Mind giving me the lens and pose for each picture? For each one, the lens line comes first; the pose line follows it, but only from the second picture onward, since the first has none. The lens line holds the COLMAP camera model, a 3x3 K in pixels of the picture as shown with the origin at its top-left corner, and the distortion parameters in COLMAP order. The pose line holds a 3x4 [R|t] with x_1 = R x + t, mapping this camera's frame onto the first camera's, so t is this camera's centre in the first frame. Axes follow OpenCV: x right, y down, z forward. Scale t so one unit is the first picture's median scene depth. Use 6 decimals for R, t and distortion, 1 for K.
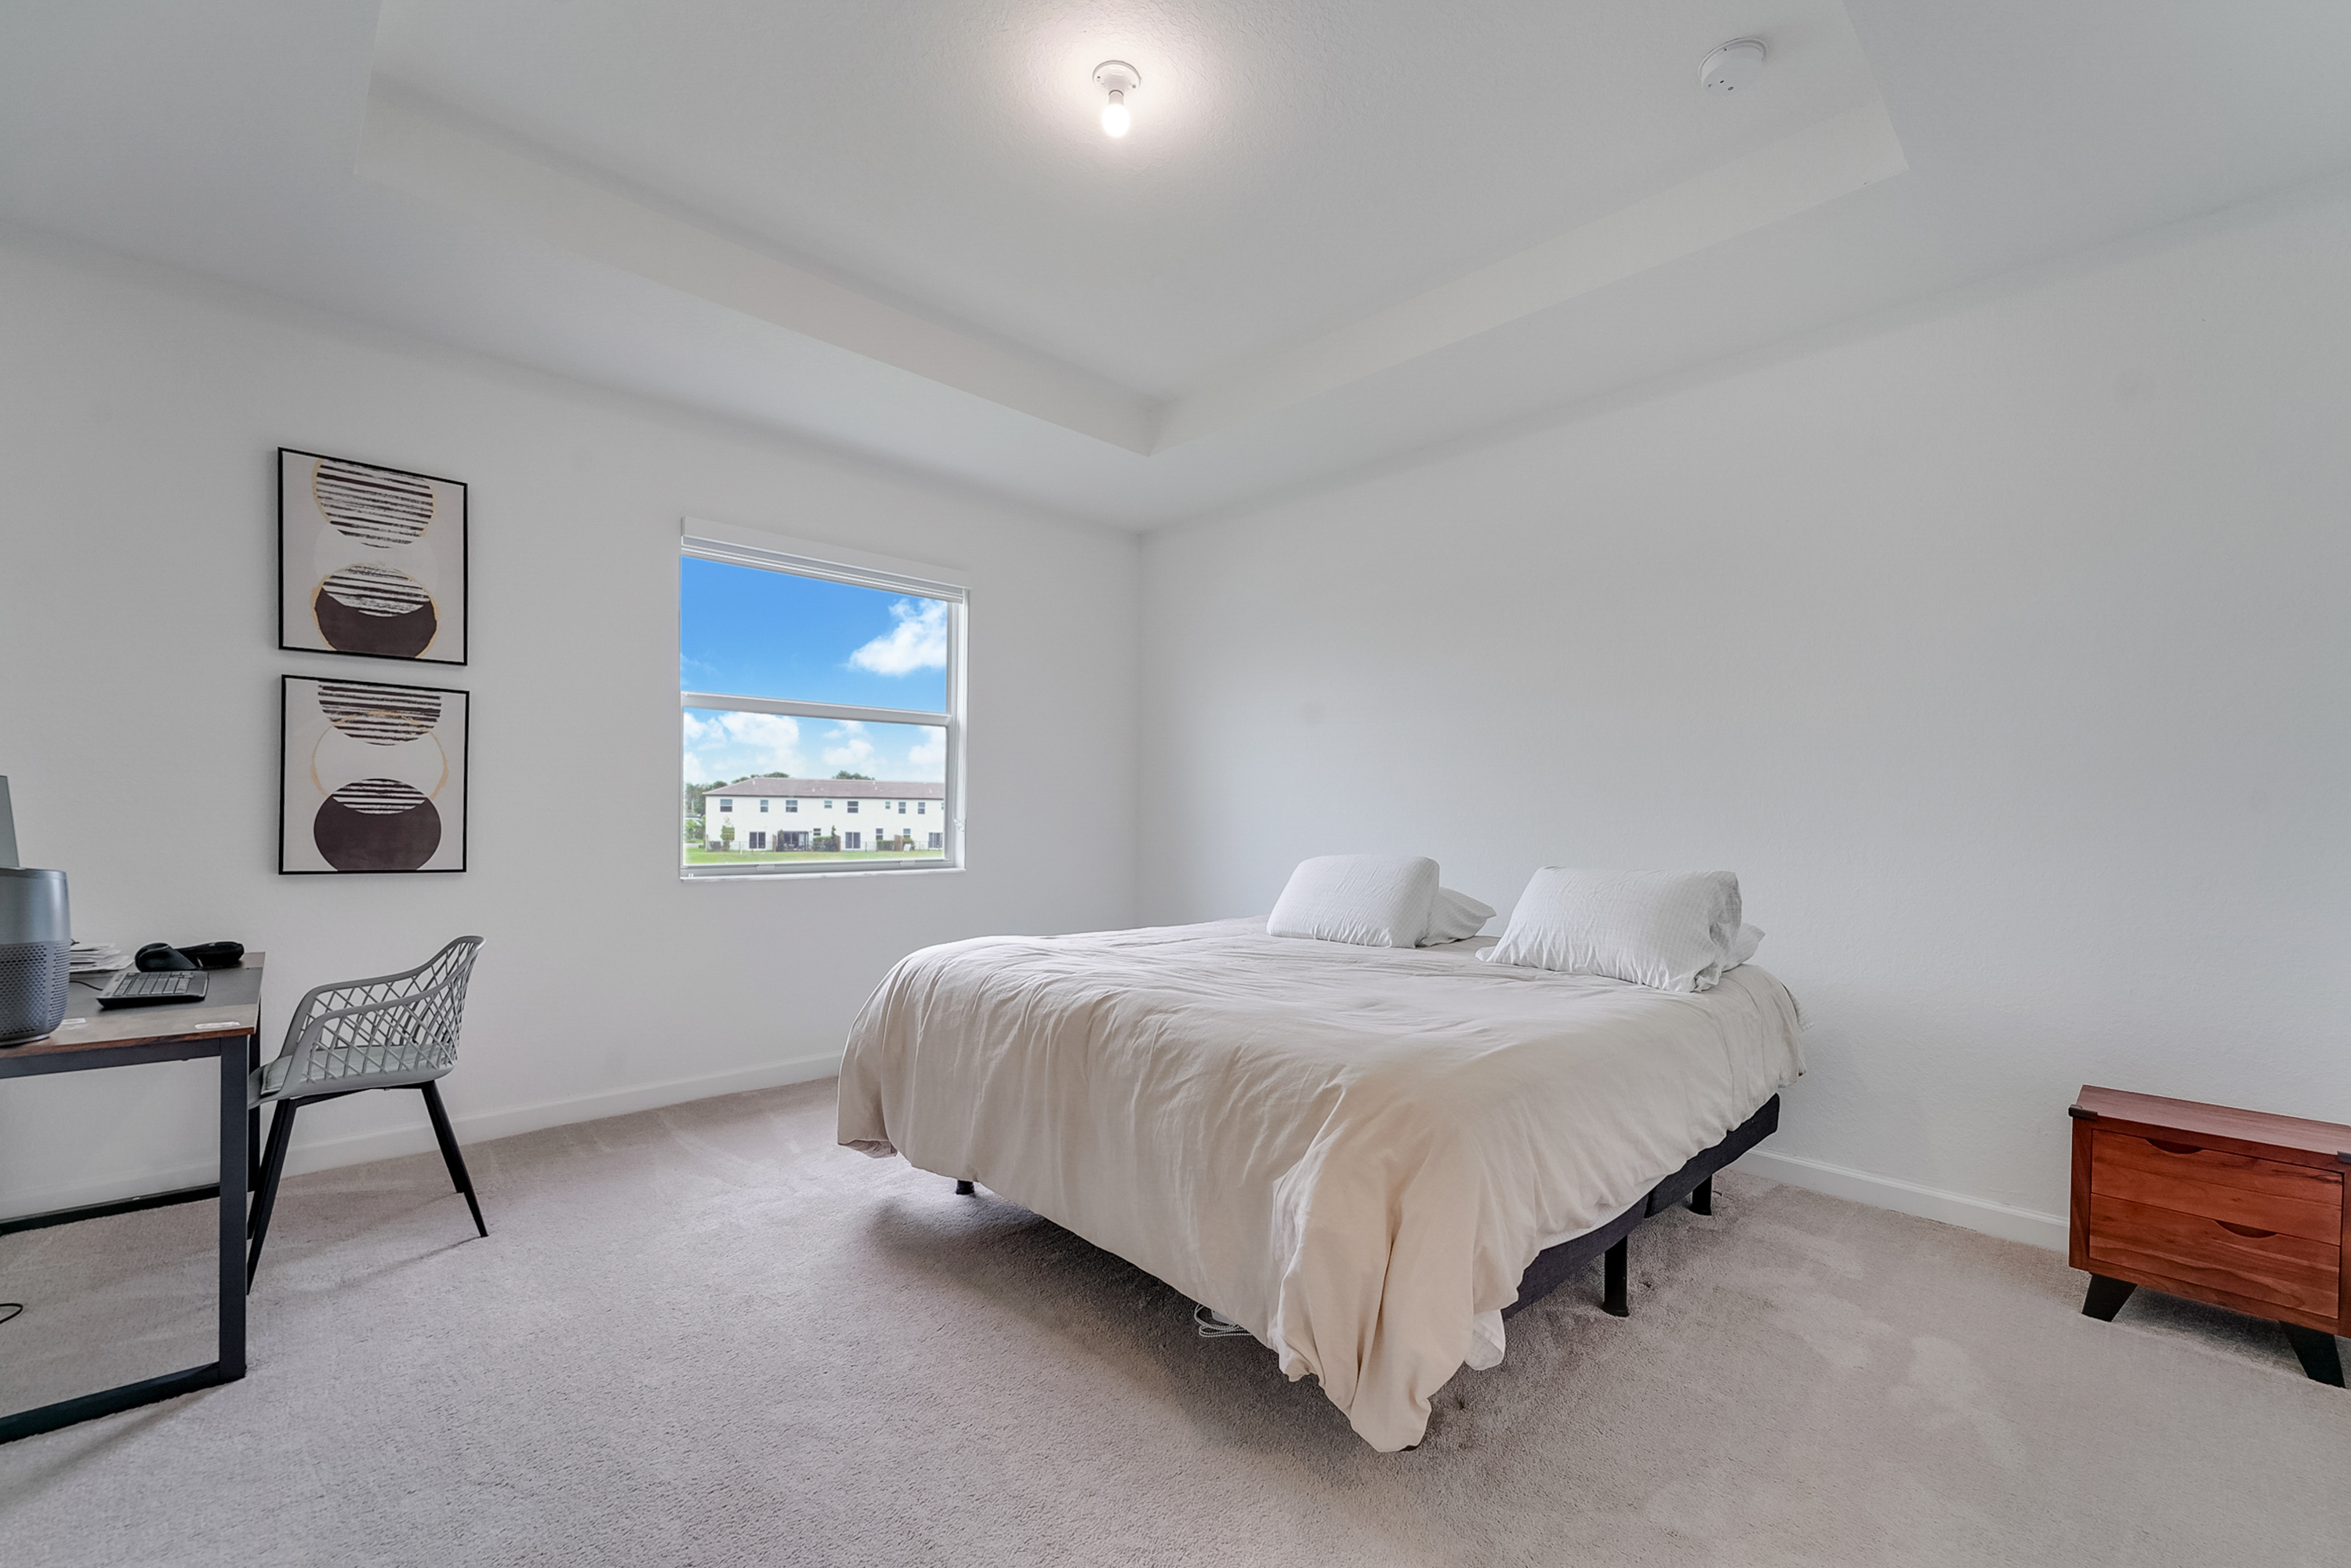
lens RADIAL K [[958.5, 0, 1171.9], [0, 958.5, 803.3], [0, 0, 1]] dist [0.002239, 0.000026]
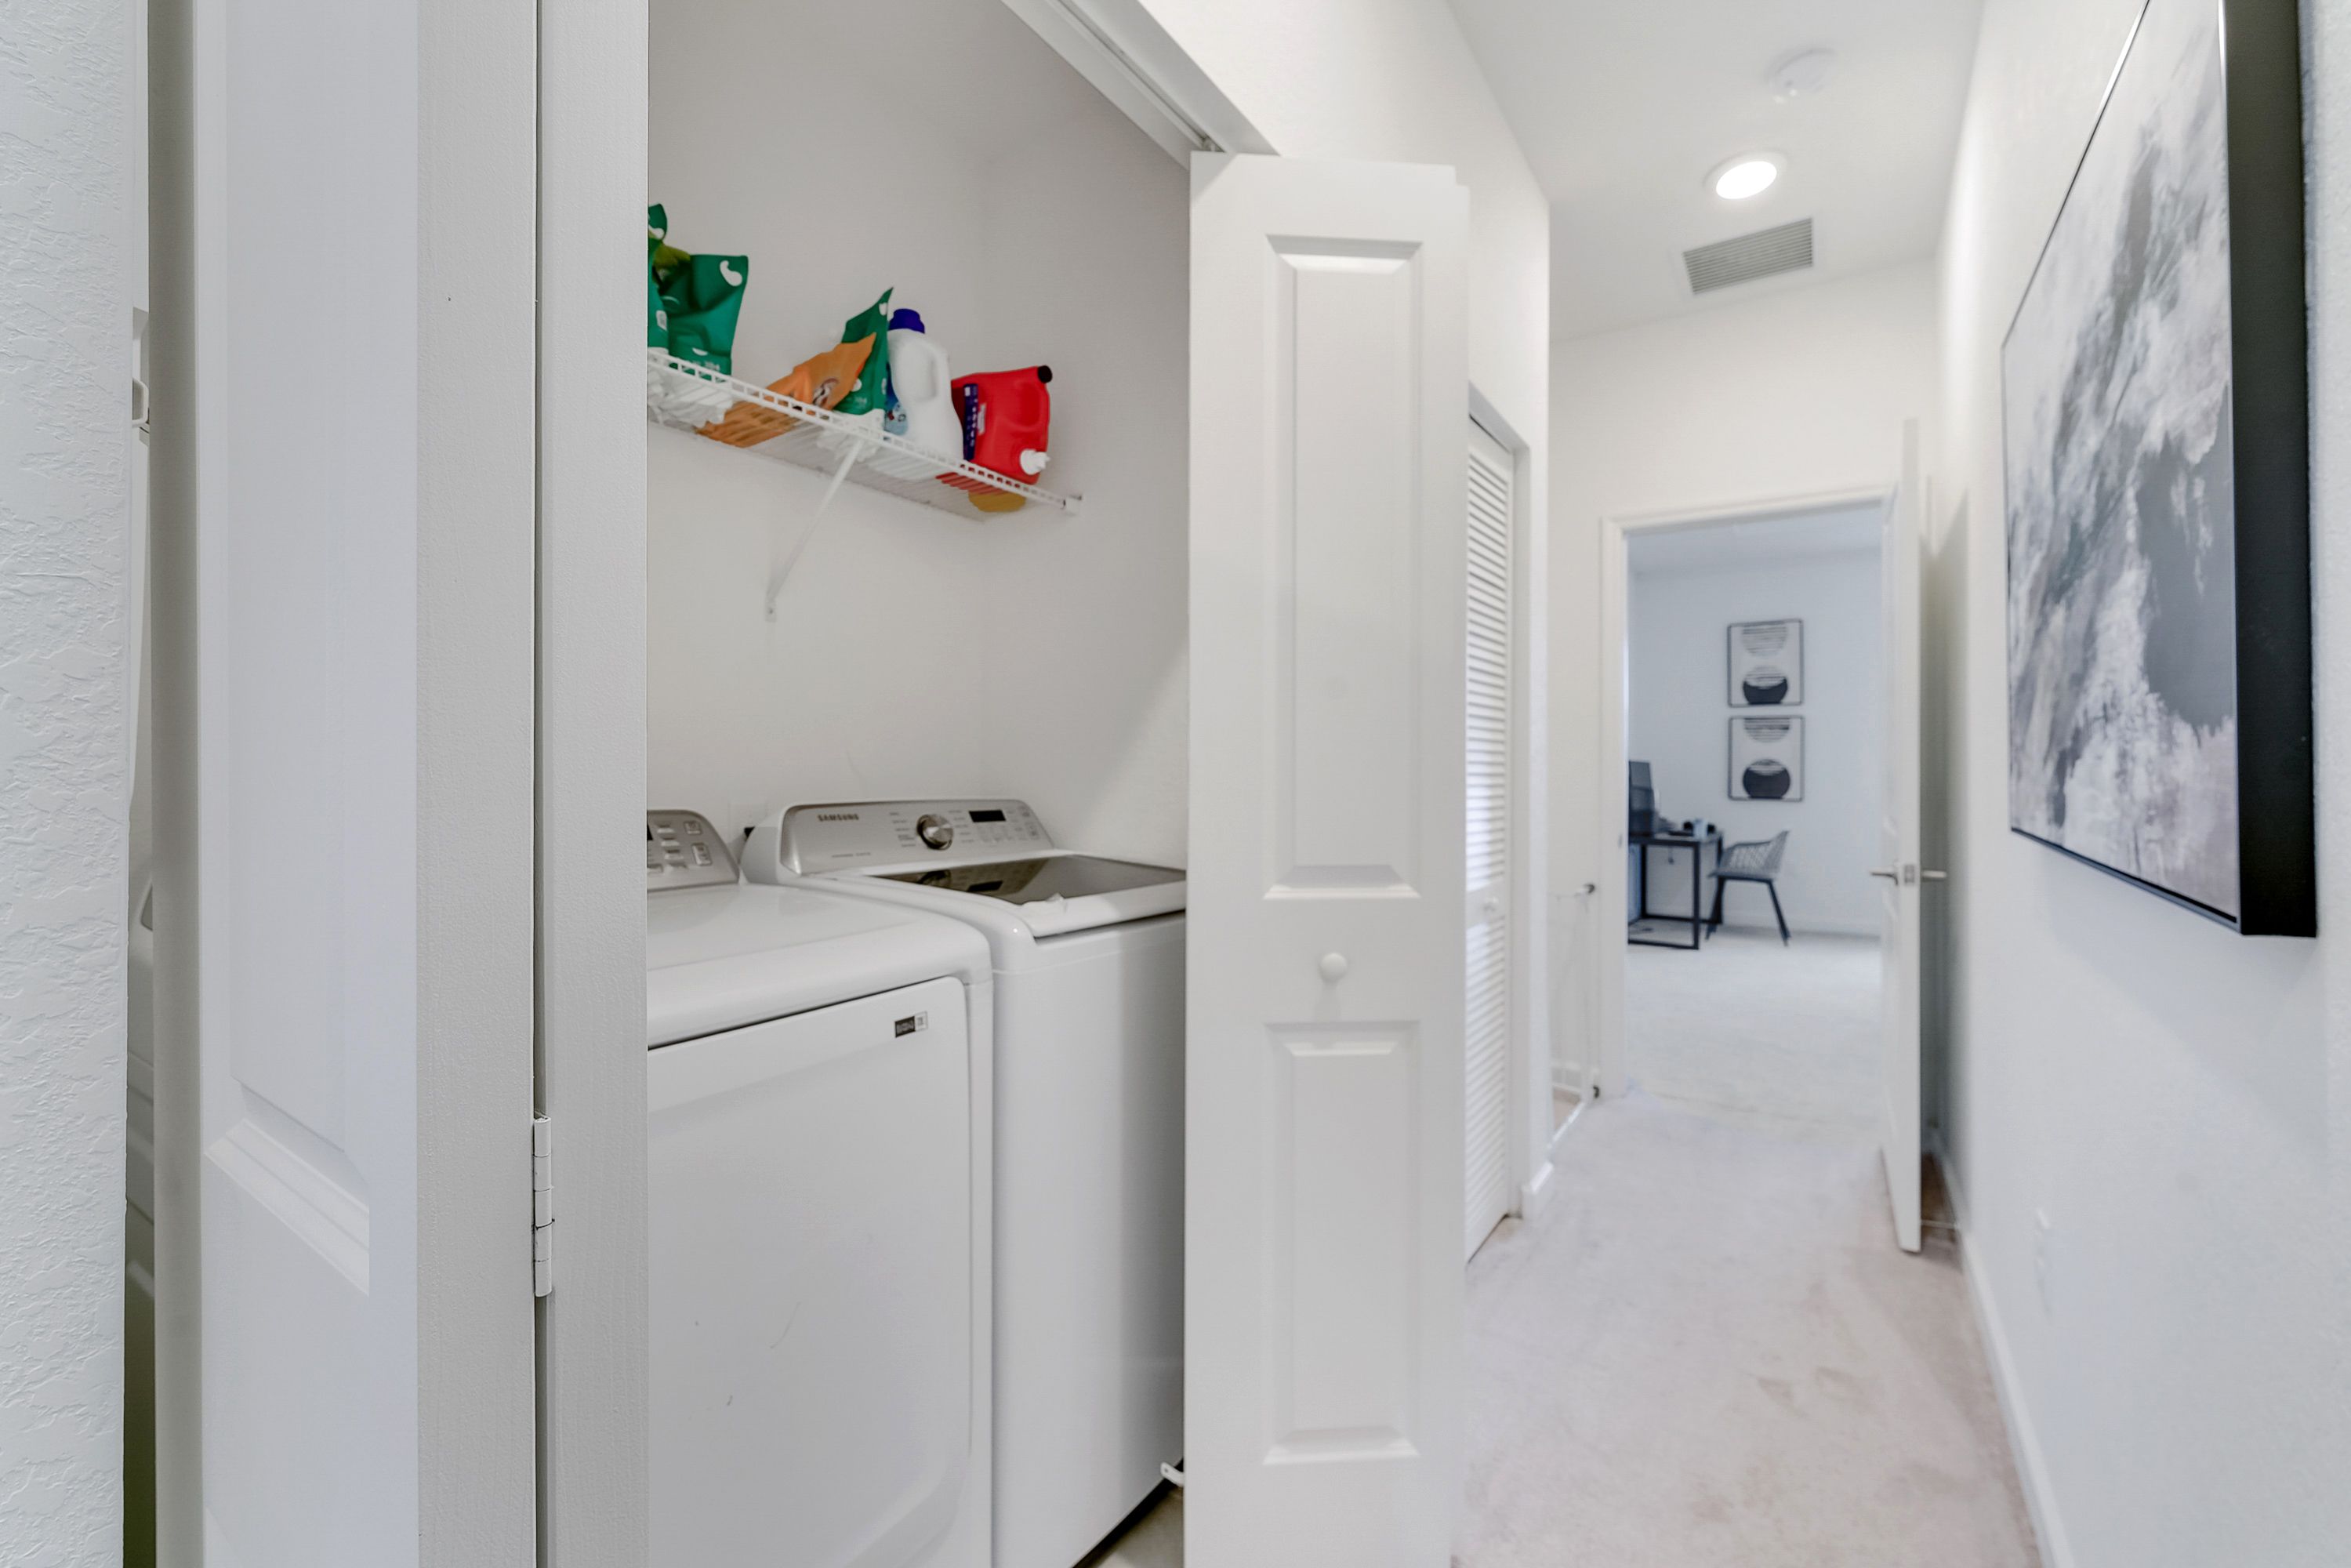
lens RADIAL K [[958.5, 0, 1171.9], [0, 958.5, 785.5], [0, 0, 1]] dist [0.002239, 0.000026]
pose [[0.188644, -0.003912, -0.982038, 1.157141], [0.001232, 0.999992, -0.003746, 0.045995], [0.982045, -0.000503, 0.188647, -0.824787]]
